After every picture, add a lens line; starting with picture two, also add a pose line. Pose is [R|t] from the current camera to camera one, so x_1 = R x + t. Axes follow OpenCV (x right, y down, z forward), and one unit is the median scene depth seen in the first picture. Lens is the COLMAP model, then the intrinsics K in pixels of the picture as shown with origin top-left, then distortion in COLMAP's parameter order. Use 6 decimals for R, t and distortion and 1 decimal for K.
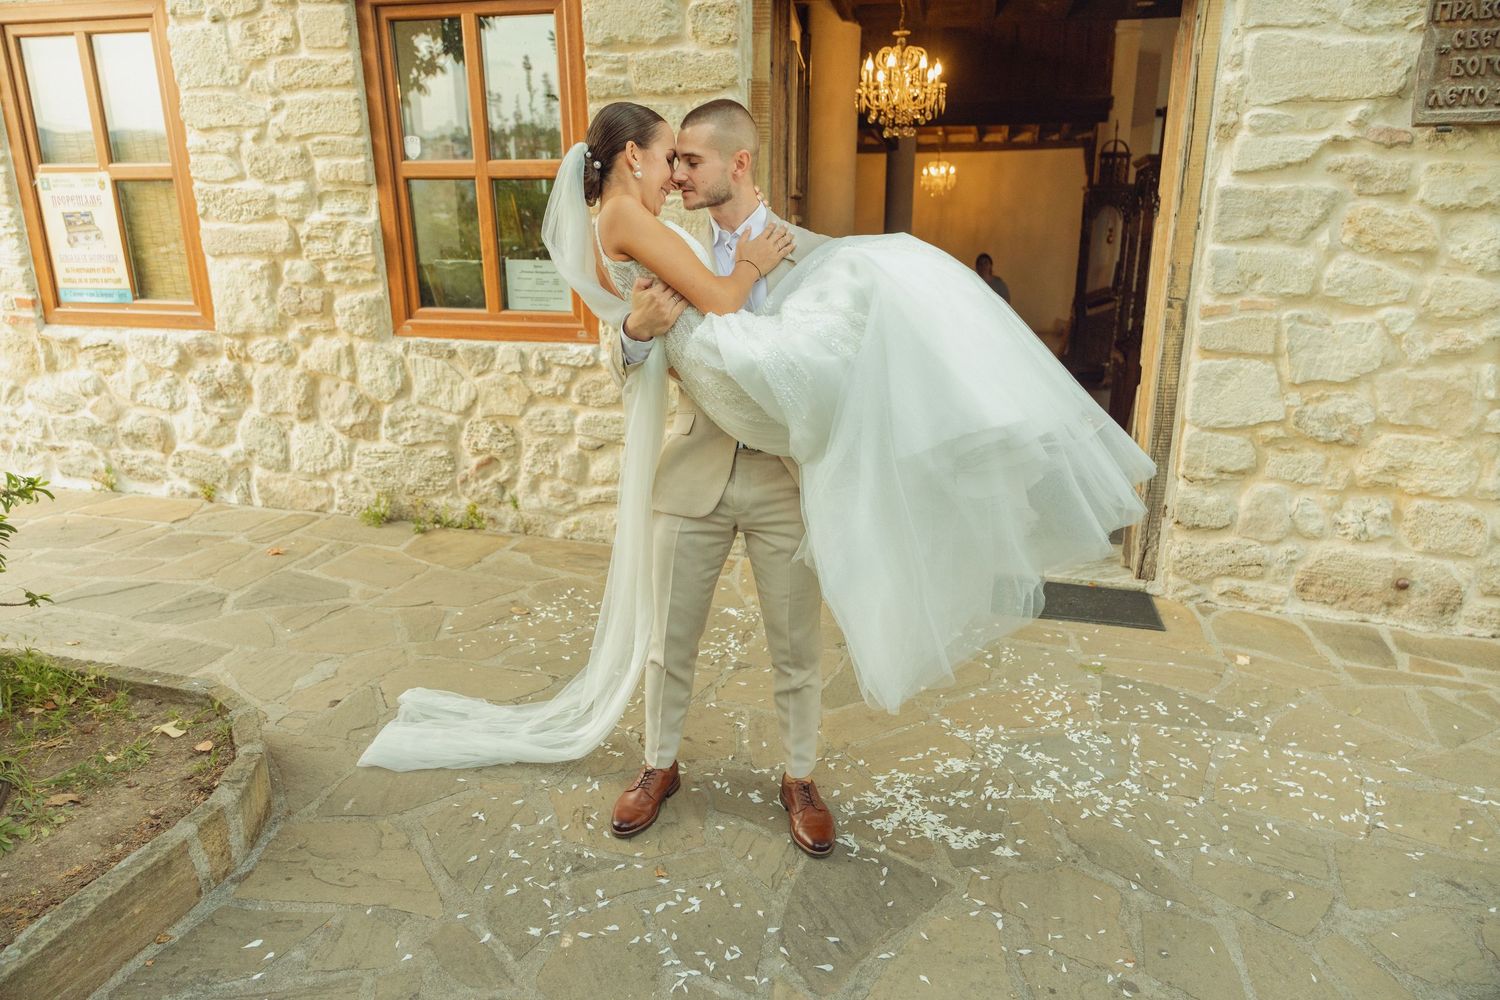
lens RADIAL K [[1021.7, 0, 721.7], [0, 1021.7, 501.7], [0, 0, 1]] dist [0.018664, -0.004287]
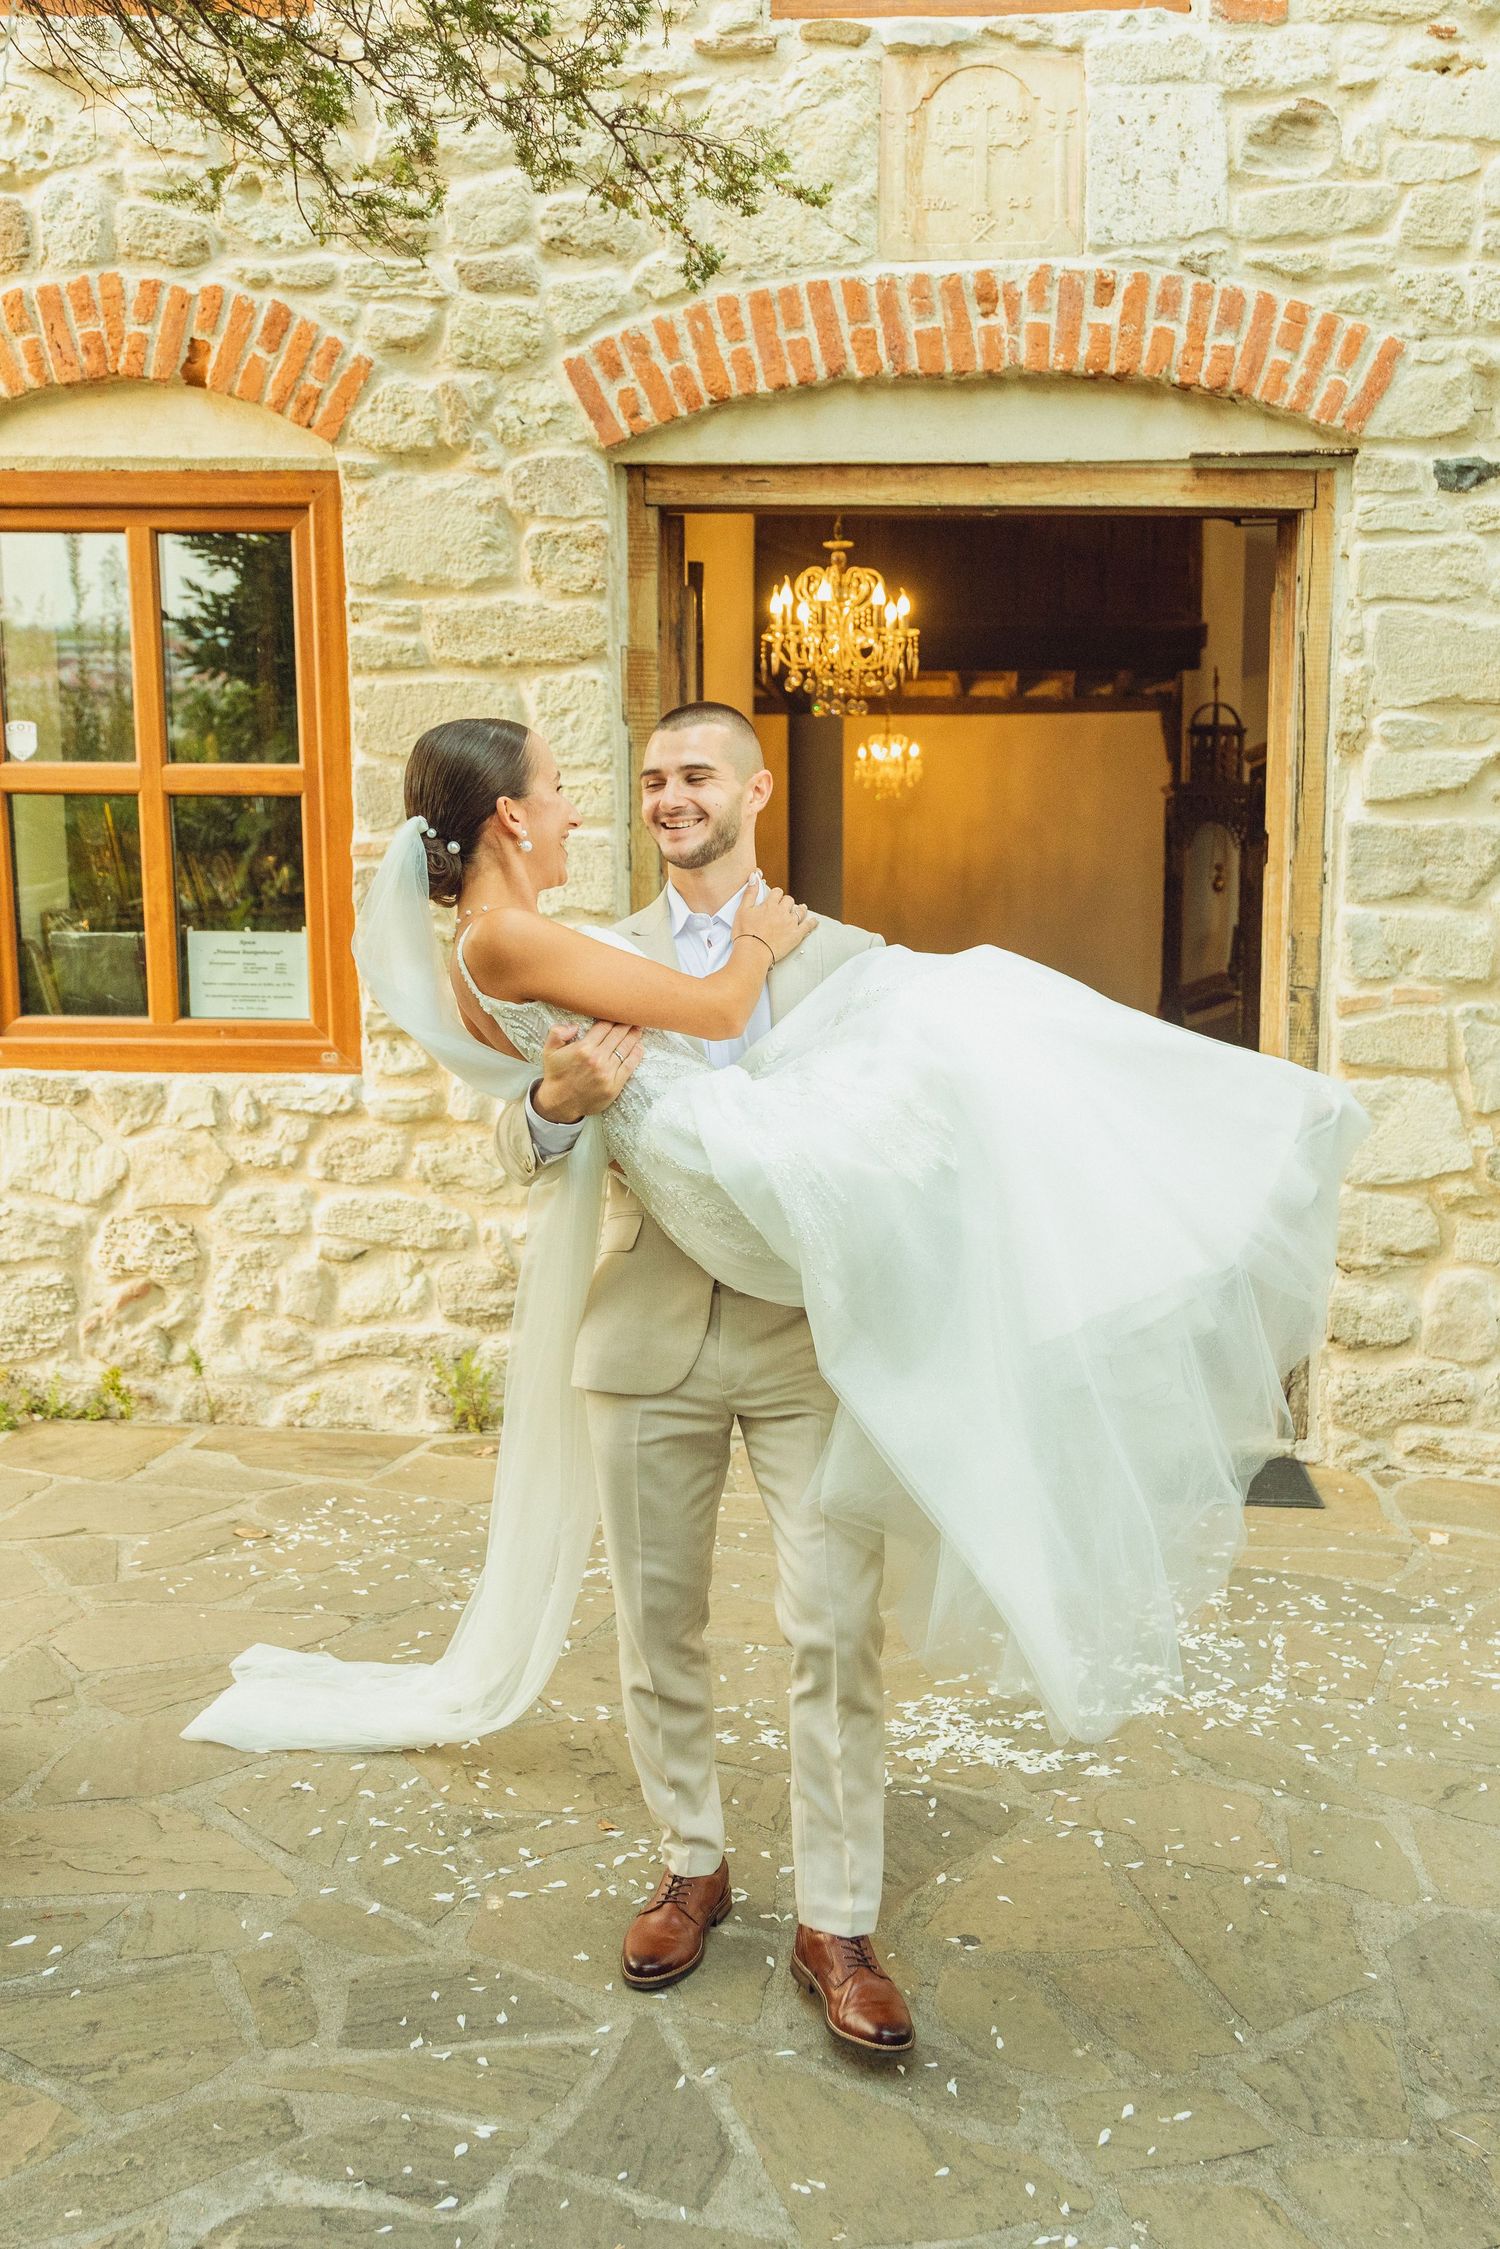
lens RADIAL K [[2439.6, 0, 750.0], [0, 2439.6, 1124.5], [0, 0, 1]] dist [0.061028, -0.007684]
pose [[0.987845, -0.017092, 0.154503, -0.130848], [0.039643, 0.988772, -0.144079, 0.089535], [-0.150305, 0.148453, 0.977430, -0.412917]]
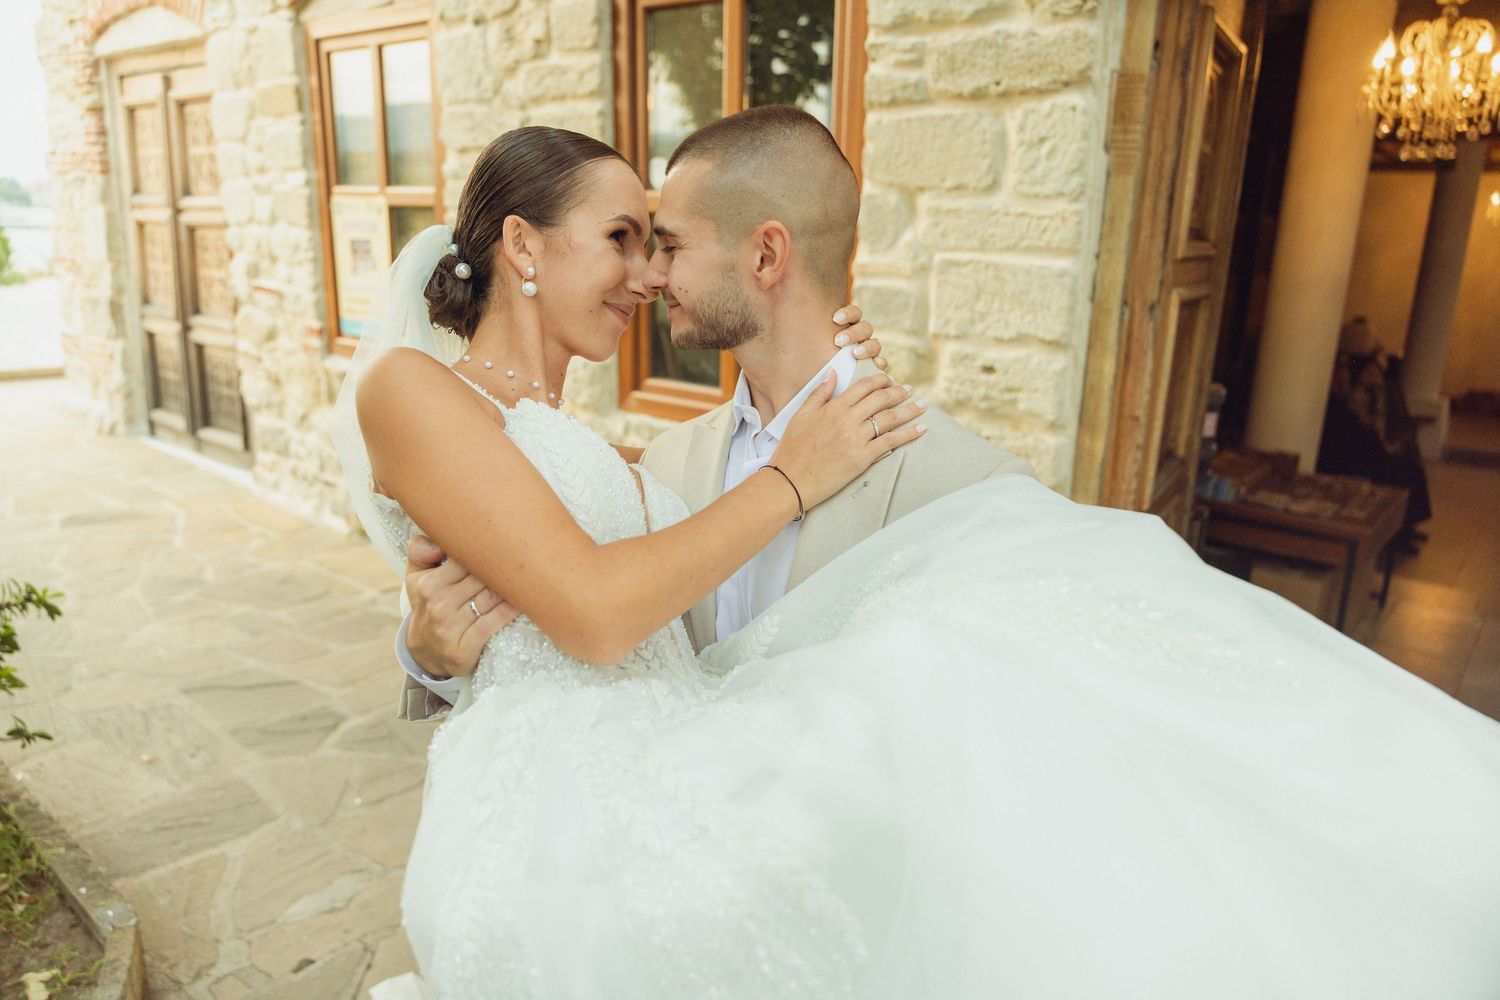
lens RADIAL K [[1066.0, 0, 712.3], [0, 1066.0, 503.2], [0, 0, 1]] dist [0.002136, -0.002094]
pose [[0.905229, 0.134933, -0.402931, 0.100454], [-0.143752, 0.989578, 0.008435, -0.129564], [0.399870, 0.050286, 0.915191, 0.339435]]
